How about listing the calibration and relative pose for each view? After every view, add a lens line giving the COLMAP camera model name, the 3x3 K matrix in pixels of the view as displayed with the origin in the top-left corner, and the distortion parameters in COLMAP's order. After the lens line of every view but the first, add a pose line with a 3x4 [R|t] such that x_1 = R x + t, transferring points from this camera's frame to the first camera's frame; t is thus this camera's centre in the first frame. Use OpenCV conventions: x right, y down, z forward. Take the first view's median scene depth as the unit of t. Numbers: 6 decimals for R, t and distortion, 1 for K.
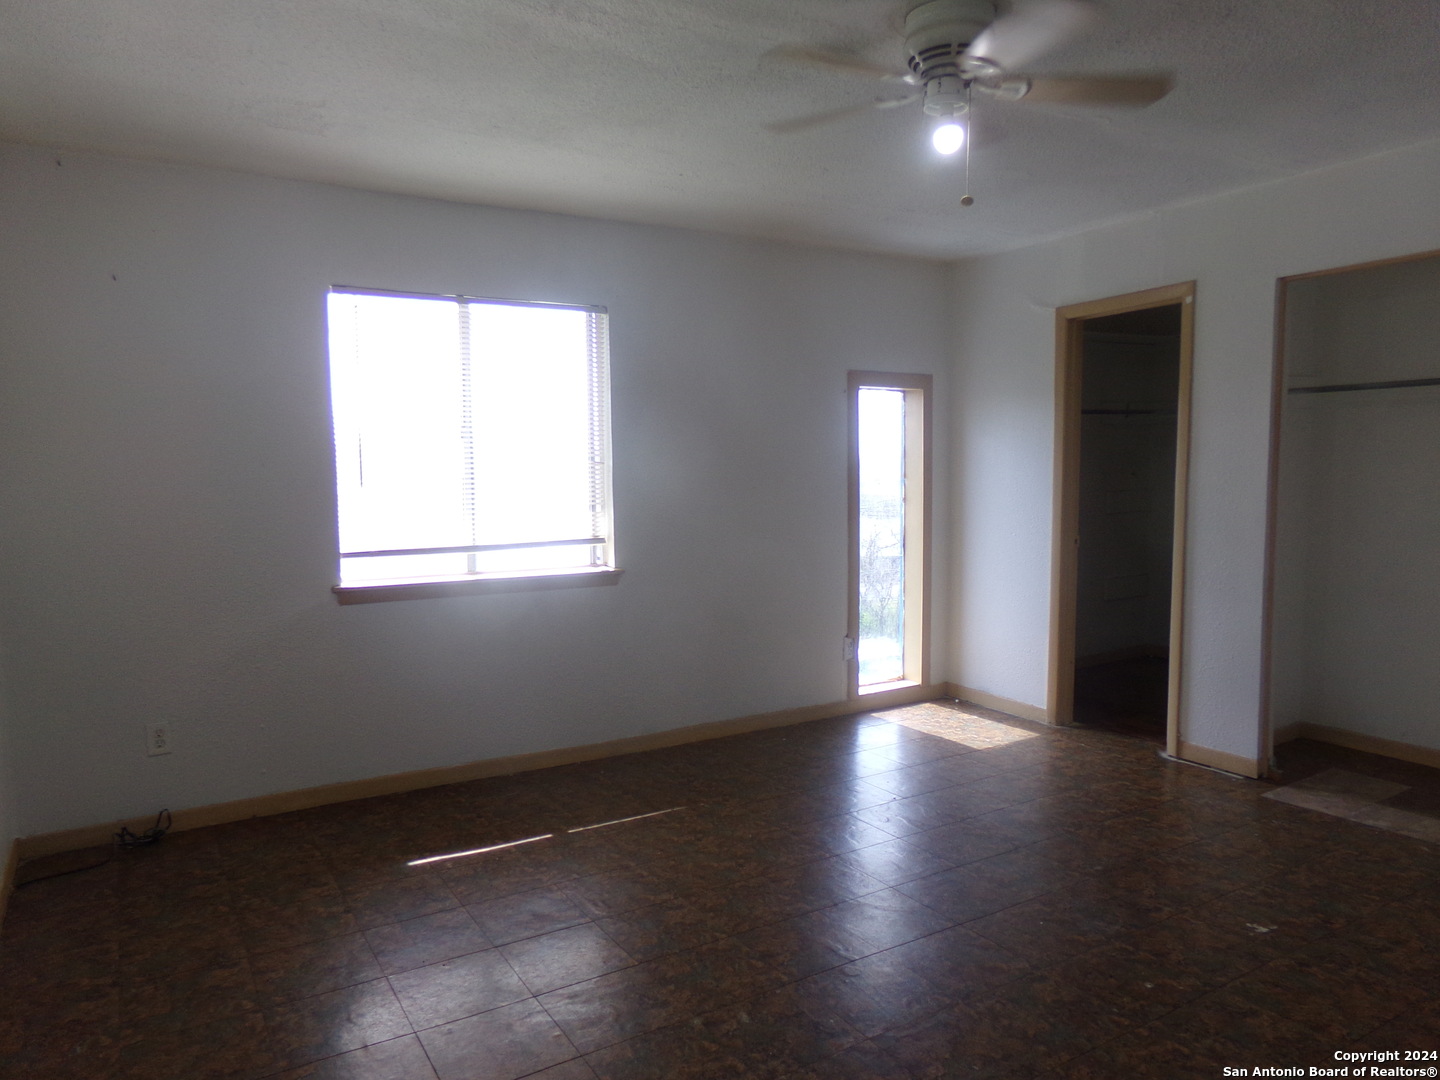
lens RADIAL K [[979.0, 0, 714.0], [0, 979.0, 542.0], [0, 0, 1]] dist [-0.003948, 0.024039]
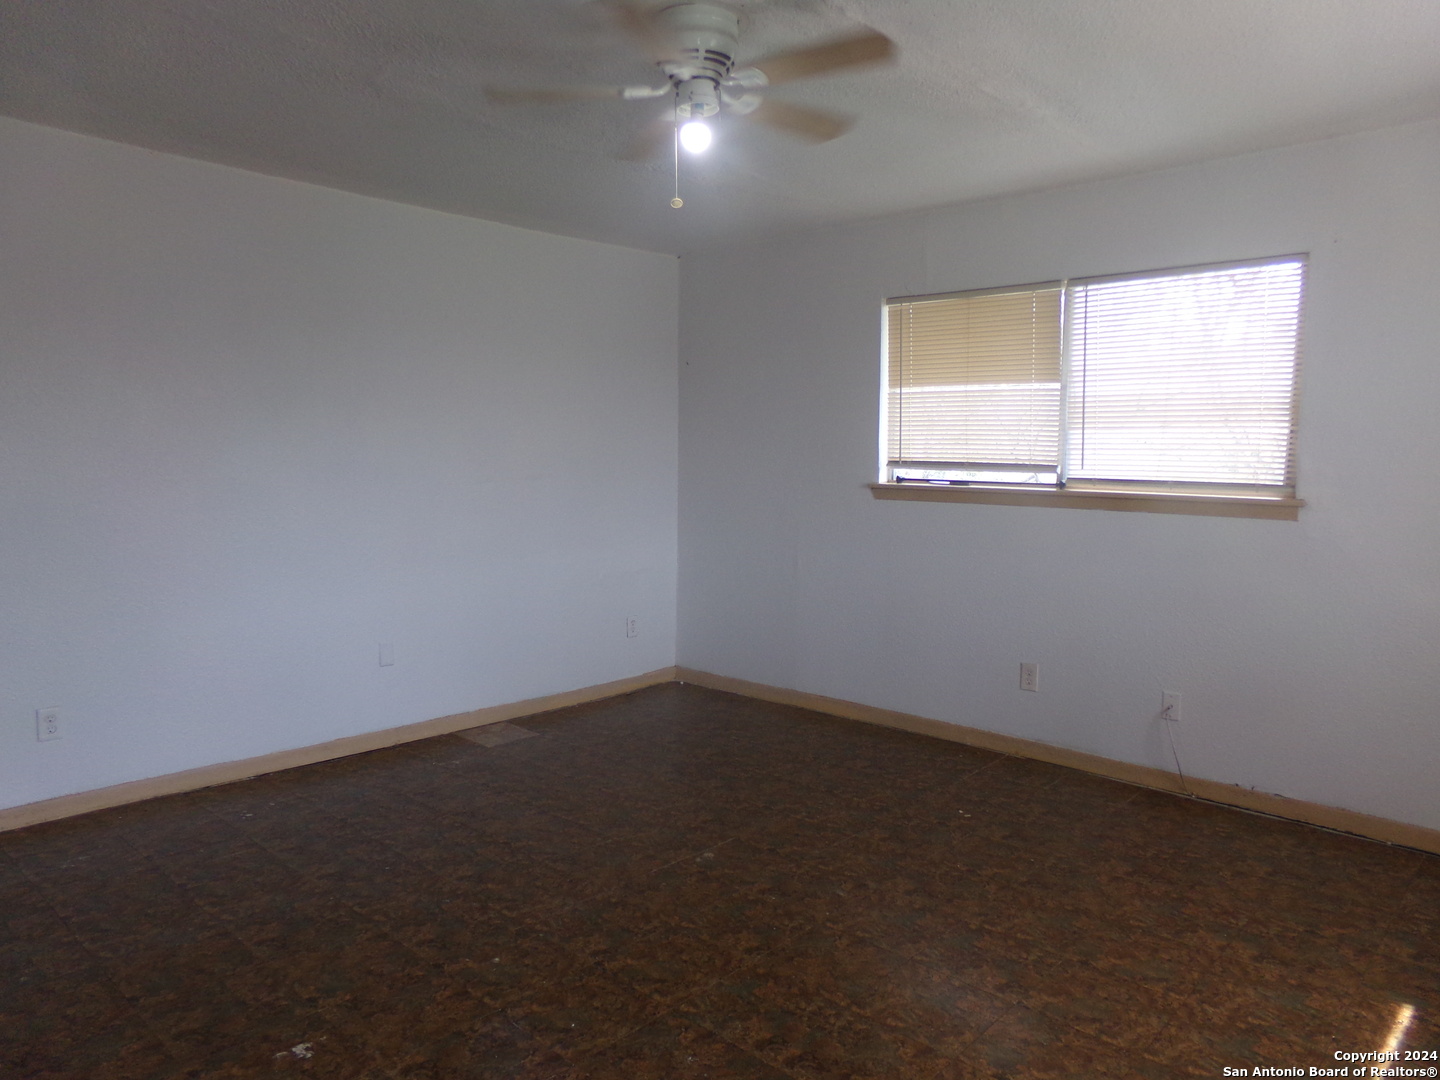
lens RADIAL K [[979.0, 0, 714.0], [0, 979.0, 542.0], [0, 0, 1]] dist [-0.003948, 0.024039]
pose [[-0.965570, 0.020121, -0.259366, 0.286679], [-0.024407, 0.985600, 0.167326, -0.093179], [0.258998, 0.167895, -0.951174, 1.164065]]
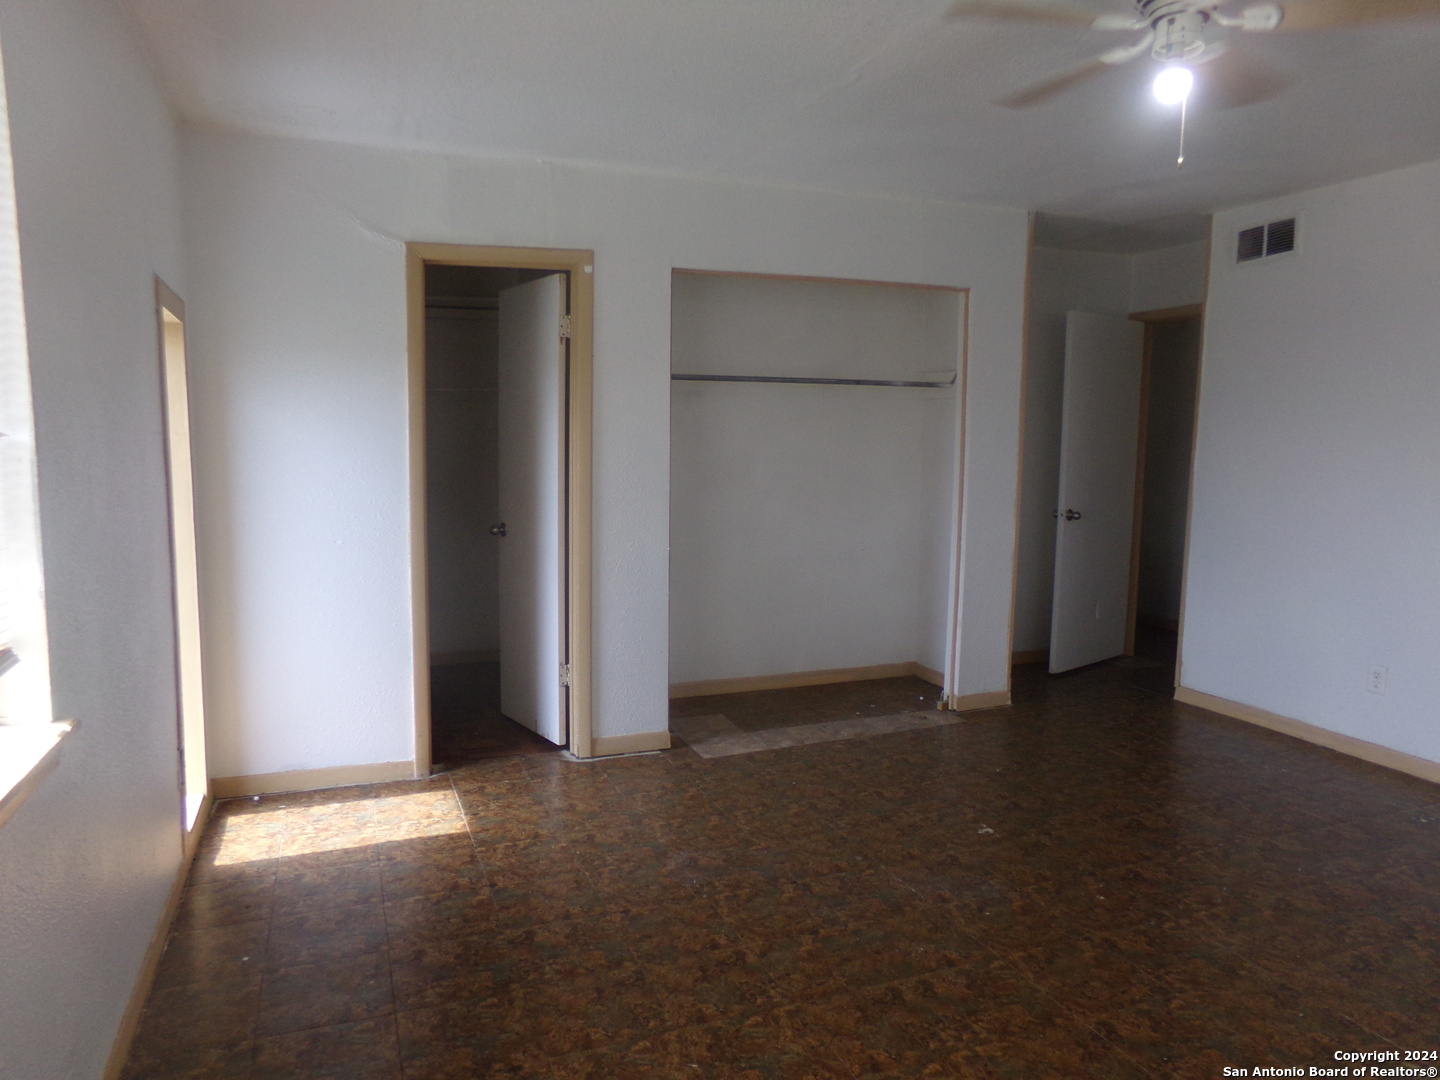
lens RADIAL K [[1000.2, 0, 767.9], [0, 1000.2, 541.4], [0, 0, 1]] dist [-0.047422, 0.005150]
pose [[0.160712, -0.095607, 0.982360, -0.444838], [0.069833, 0.993904, 0.085306, -0.059460], [-0.984528, 0.054892, 0.166409, 0.692575]]
